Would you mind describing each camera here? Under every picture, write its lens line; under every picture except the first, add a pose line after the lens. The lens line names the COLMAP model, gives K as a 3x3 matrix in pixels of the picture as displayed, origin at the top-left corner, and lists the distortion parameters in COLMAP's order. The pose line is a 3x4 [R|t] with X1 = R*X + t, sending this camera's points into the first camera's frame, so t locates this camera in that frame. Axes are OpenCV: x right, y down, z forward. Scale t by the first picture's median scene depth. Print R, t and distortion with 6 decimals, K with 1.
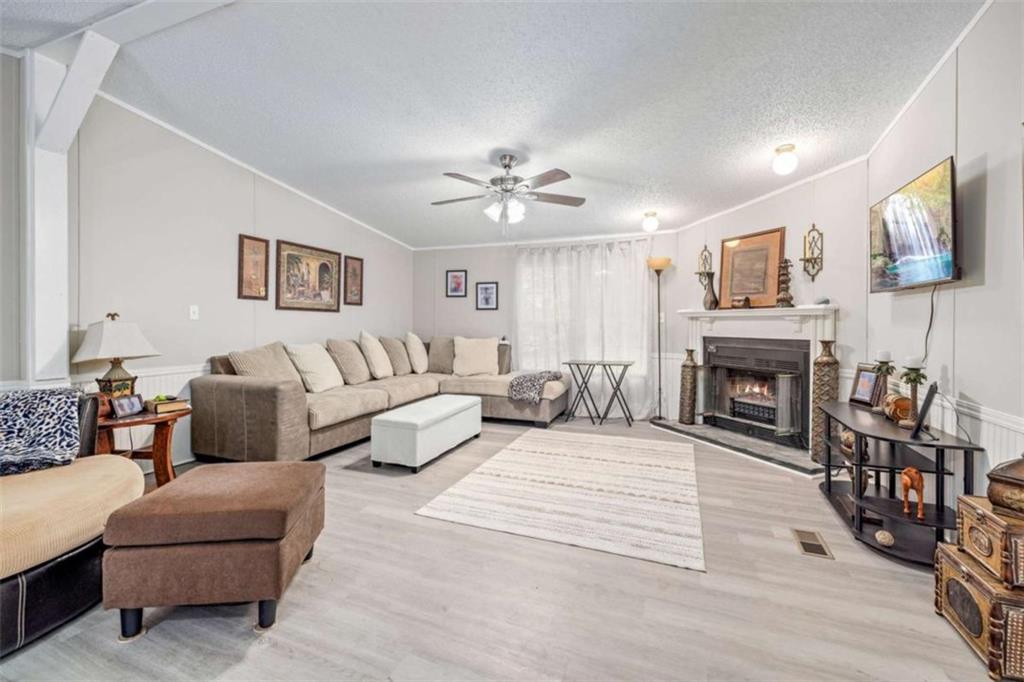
lens RADIAL K [[428.2, 0, 513.3], [0, 428.2, 318.3], [0, 0, 1]] dist [0.000152, -0.000040]
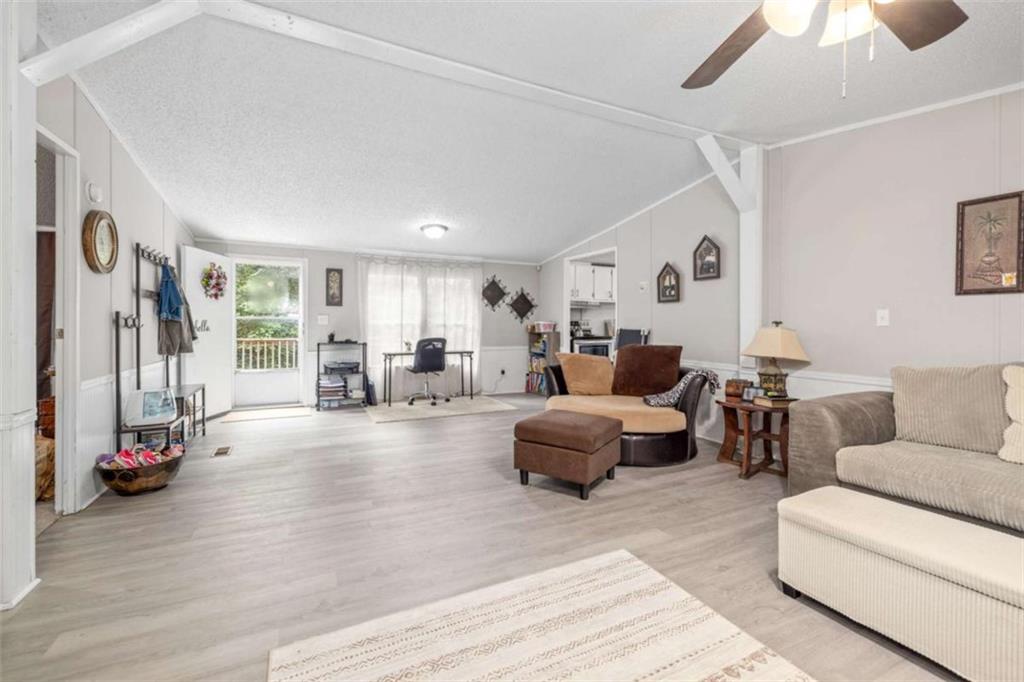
lens RADIAL K [[428.2, 0, 512.1], [0, 428.2, 335.3], [0, 0, 1]] dist [0.000152, -0.000040]
pose [[-0.677635, 0.006897, -0.735366, 0.484155], [0.001057, 0.999964, 0.008404, 0.016355], [0.735398, 0.004918, -0.677618, 1.244625]]
